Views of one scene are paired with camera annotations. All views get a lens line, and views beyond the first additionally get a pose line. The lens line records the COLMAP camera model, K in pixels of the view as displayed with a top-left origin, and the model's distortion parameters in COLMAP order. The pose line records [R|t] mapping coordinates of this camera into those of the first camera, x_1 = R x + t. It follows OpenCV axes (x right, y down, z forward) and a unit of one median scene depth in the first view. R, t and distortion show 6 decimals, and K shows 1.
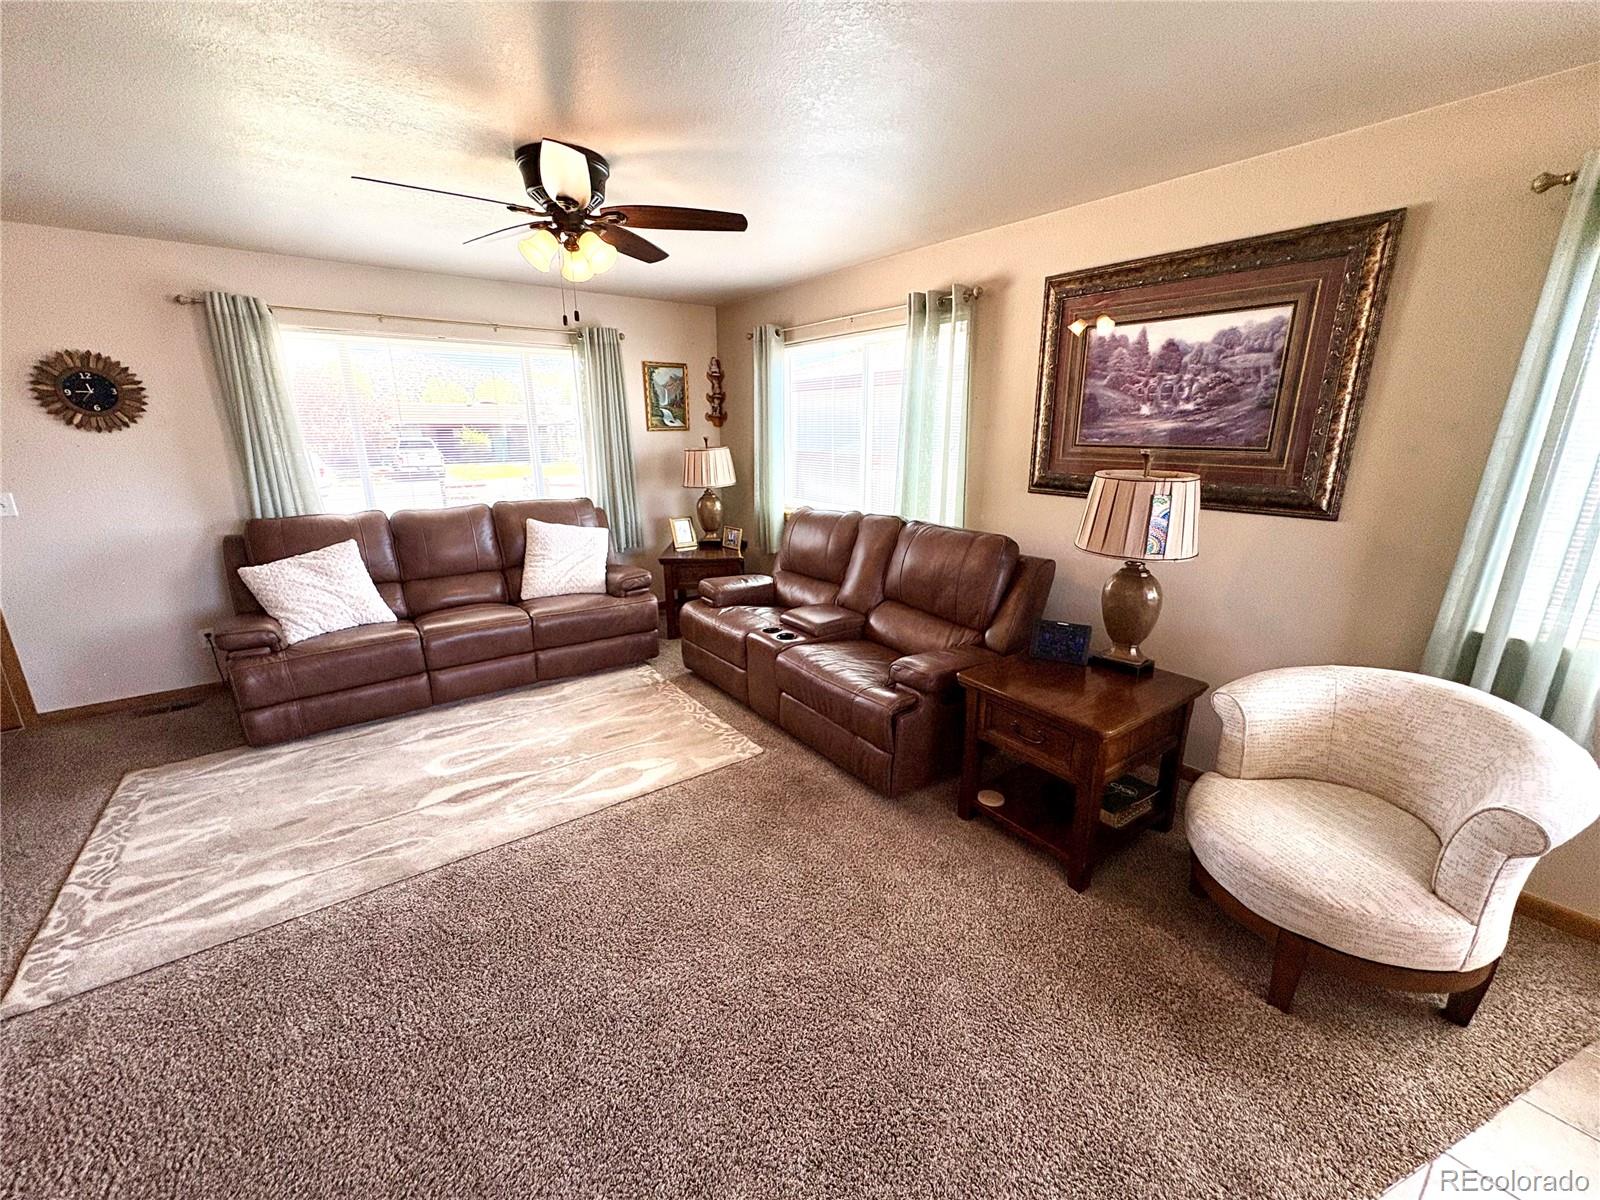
lens RADIAL K [[634.4, 0, 799.9], [0, 634.4, 601.9], [0, 0, 1]] dist [-0.000958, 0.000088]
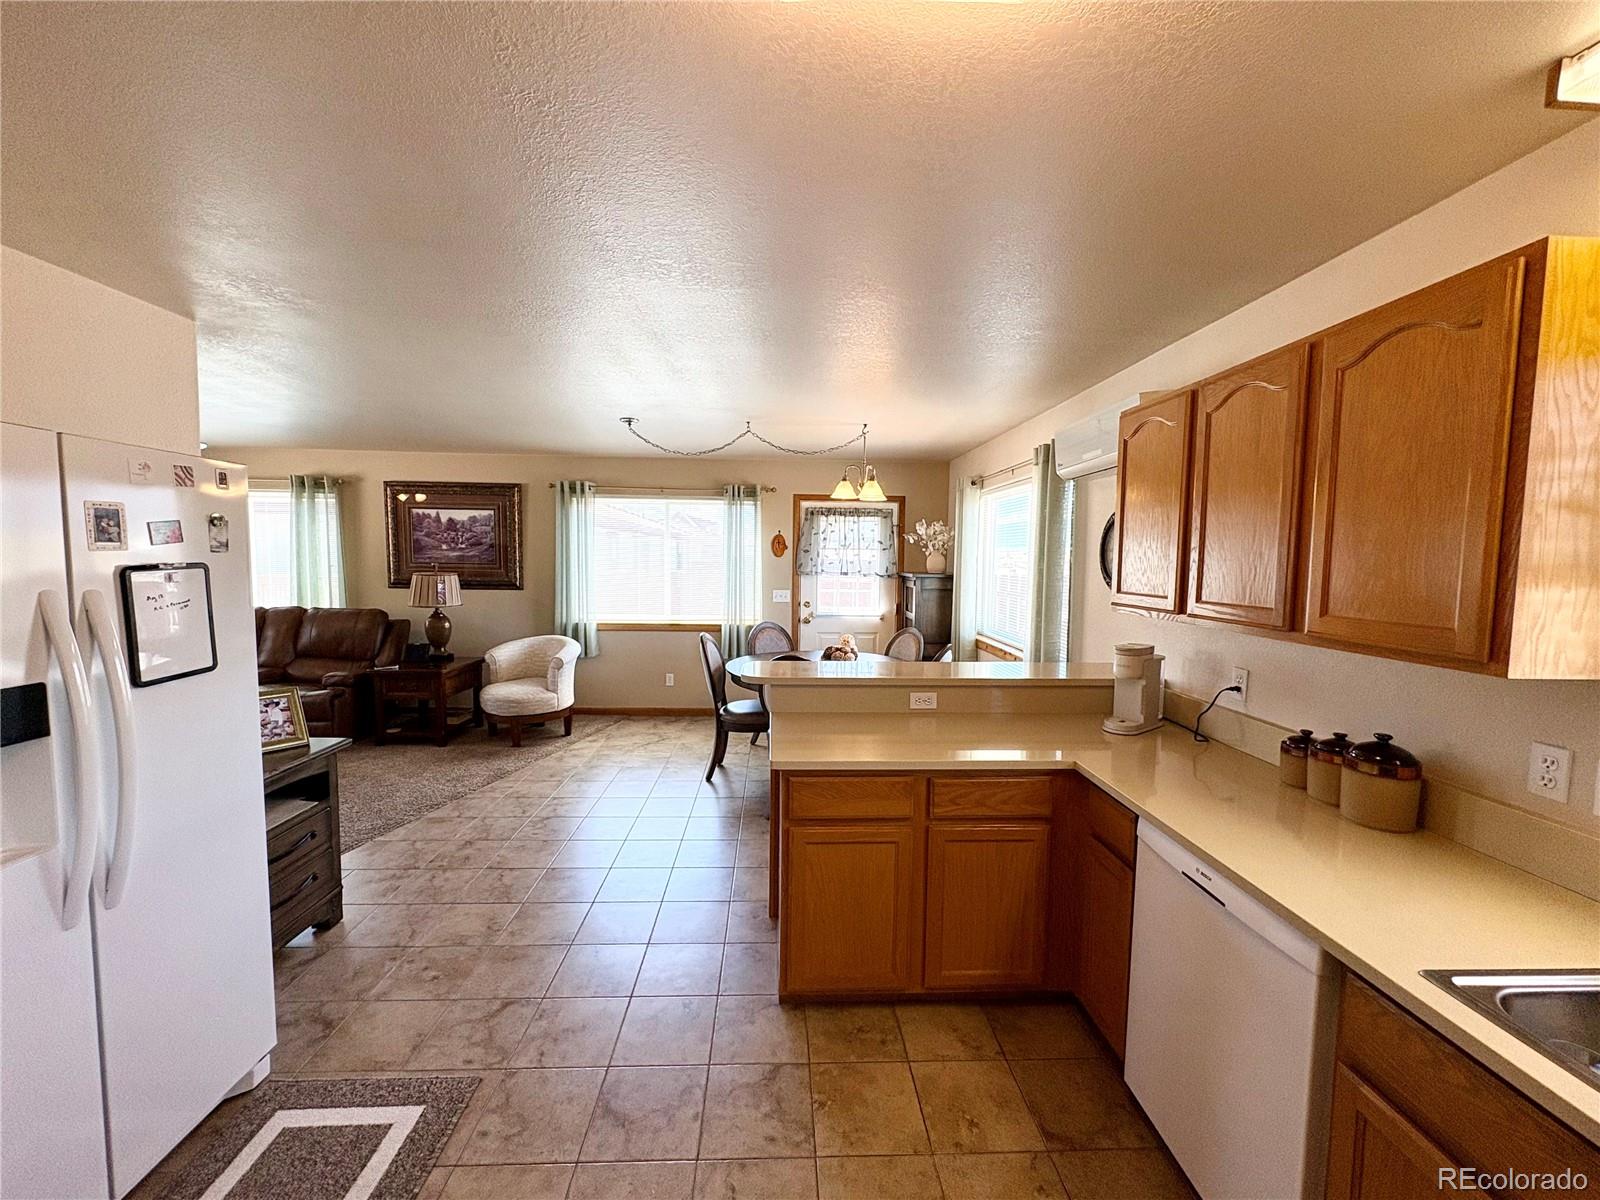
lens RADIAL K [[634.4, 0, 798.8], [0, 634.4, 600.4], [0, 0, 1]] dist [-0.000958, 0.000088]
pose [[0.580591, -0.046231, 0.812882, -0.553739], [0.203666, 0.974893, -0.090020, 0.337010], [-0.788311, 0.217821, 0.575430, -1.231678]]
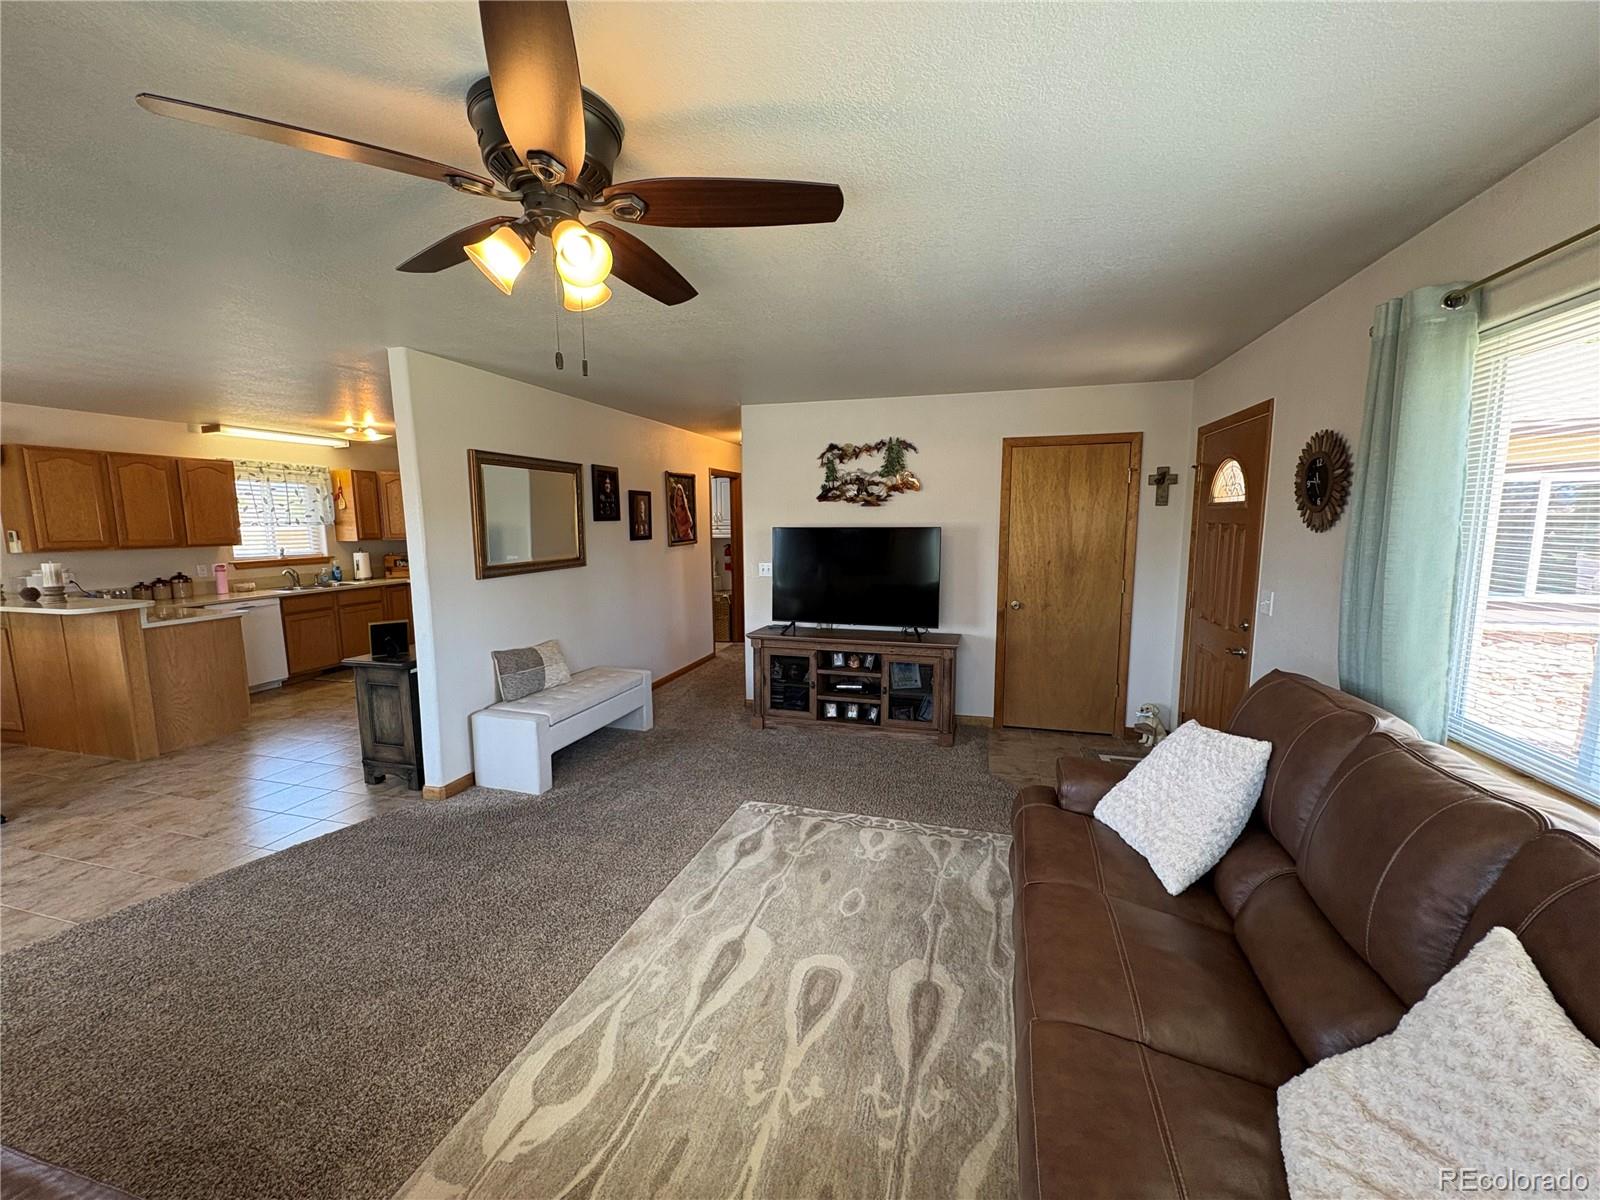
lens RADIAL K [[634.4, 0, 797.8], [0, 634.4, 602.0], [0, 0, 1]] dist [-0.000958, 0.000088]
pose [[-0.802459, 0.085225, -0.590590, -0.144813], [-0.153180, 0.927159, 0.341925, -0.448673], [0.576711, 0.364847, -0.730952, 1.549020]]
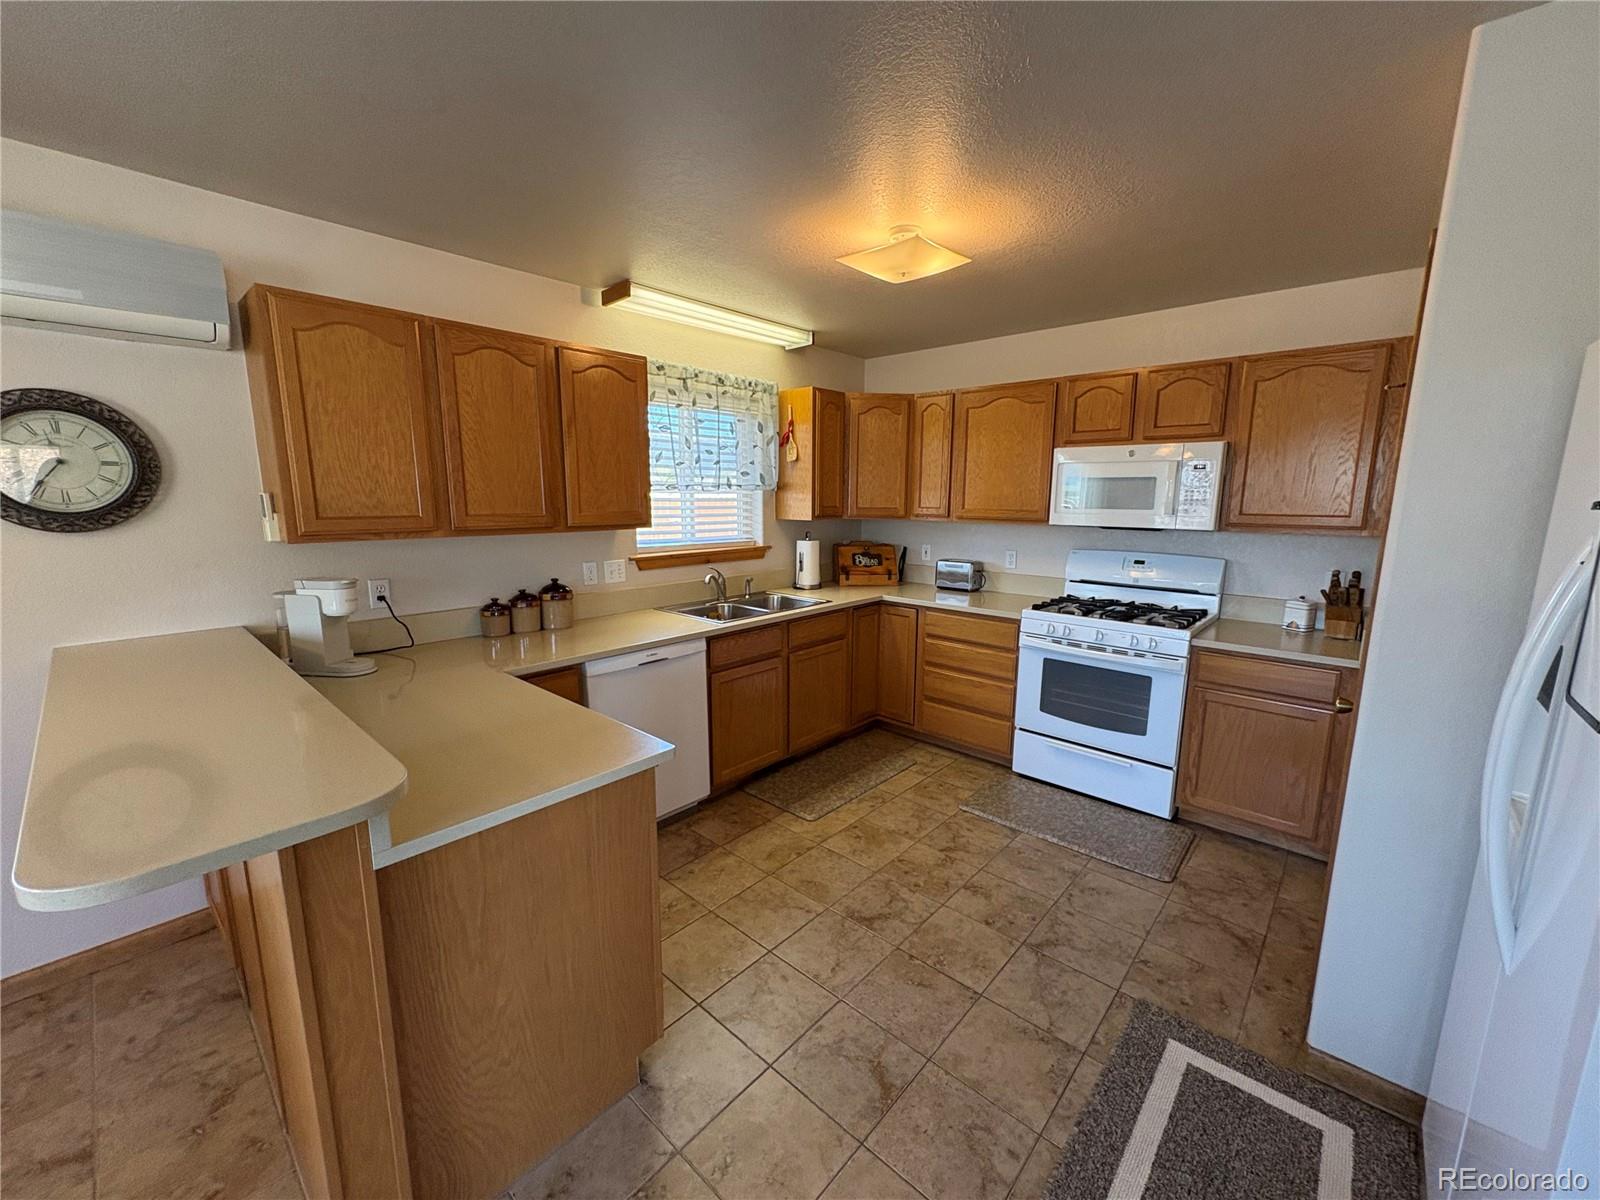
lens RADIAL K [[634.4, 0, 796.4], [0, 634.4, 603.9], [0, 0, 1]] dist [-0.000958, 0.000088]
pose [[-0.985128, 0.030119, -0.169161, 0.035632], [-0.046162, 0.901926, 0.429416, 0.065776], [0.165504, 0.430839, -0.887123, -0.220860]]
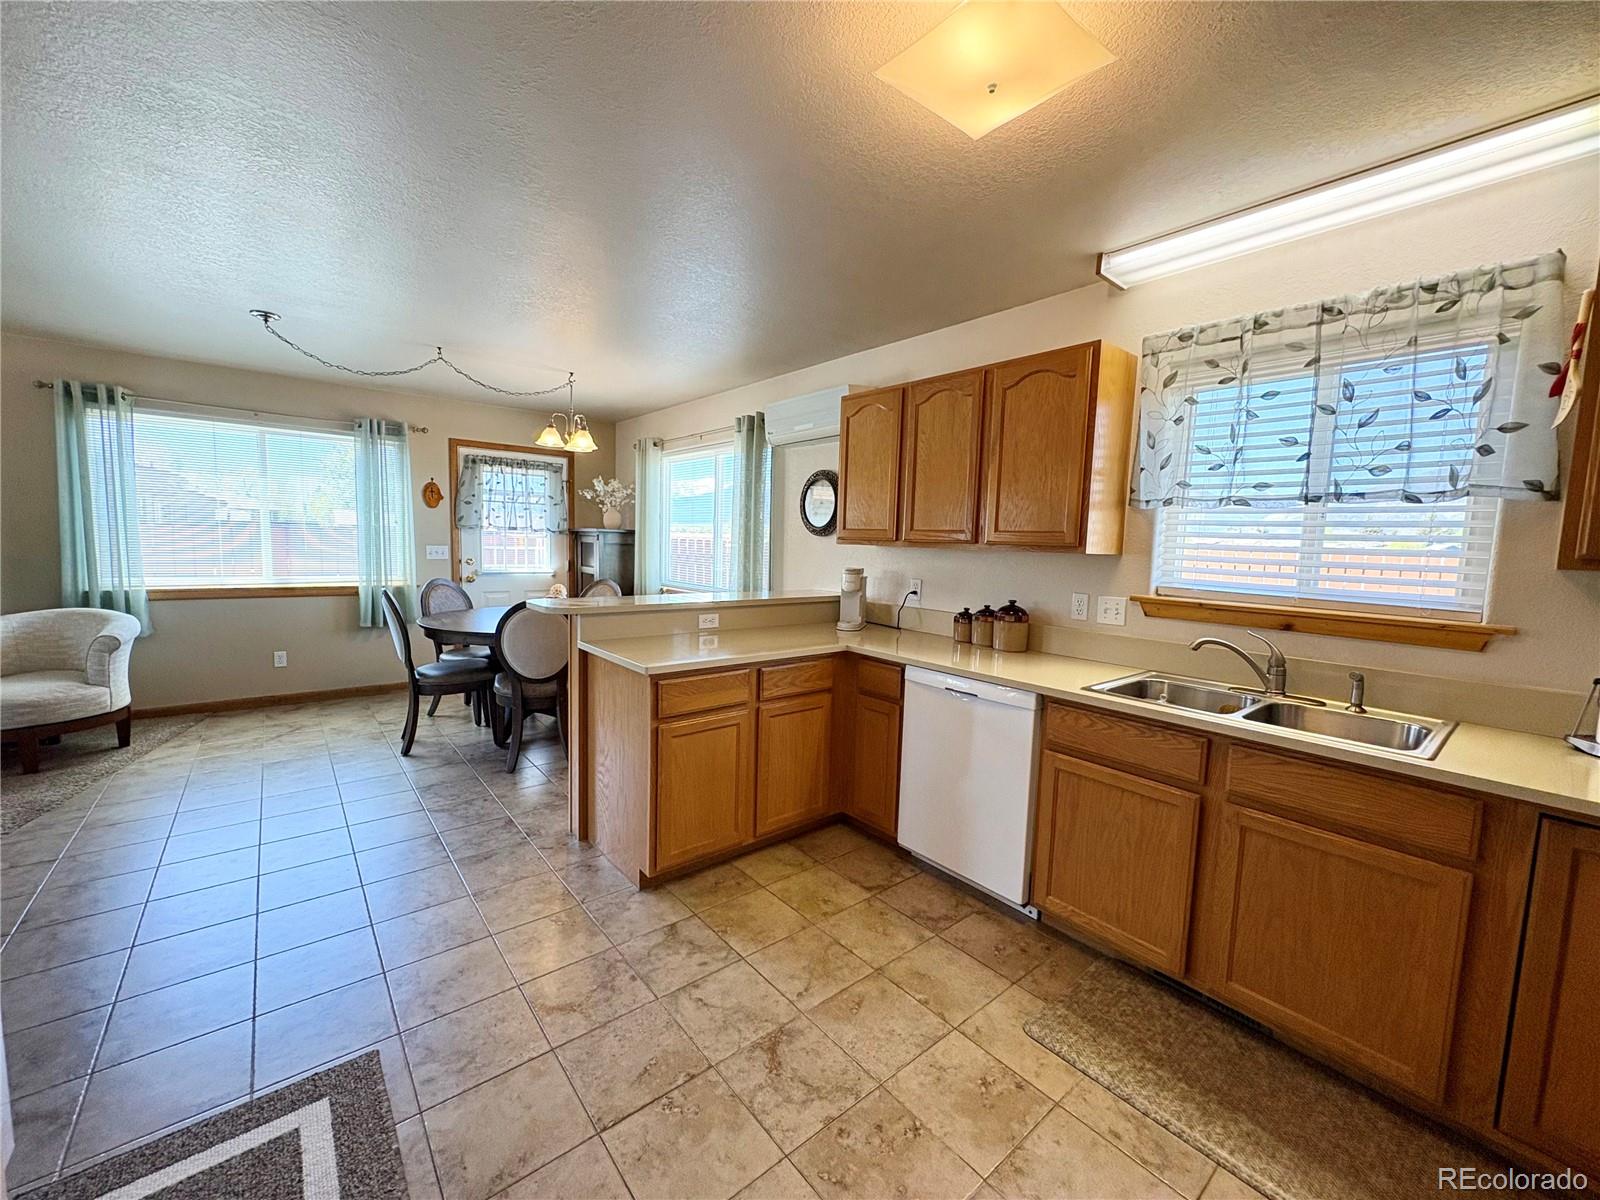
lens RADIAL K [[634.4, 0, 800.5], [0, 634.4, 601.4], [0, 0, 1]] dist [-0.000958, 0.000088]
pose [[-0.035785, -0.092800, 0.995041, -0.809058], [0.237962, 0.966249, 0.098673, 0.330143], [-0.970615, 0.240313, -0.012495, -0.927654]]
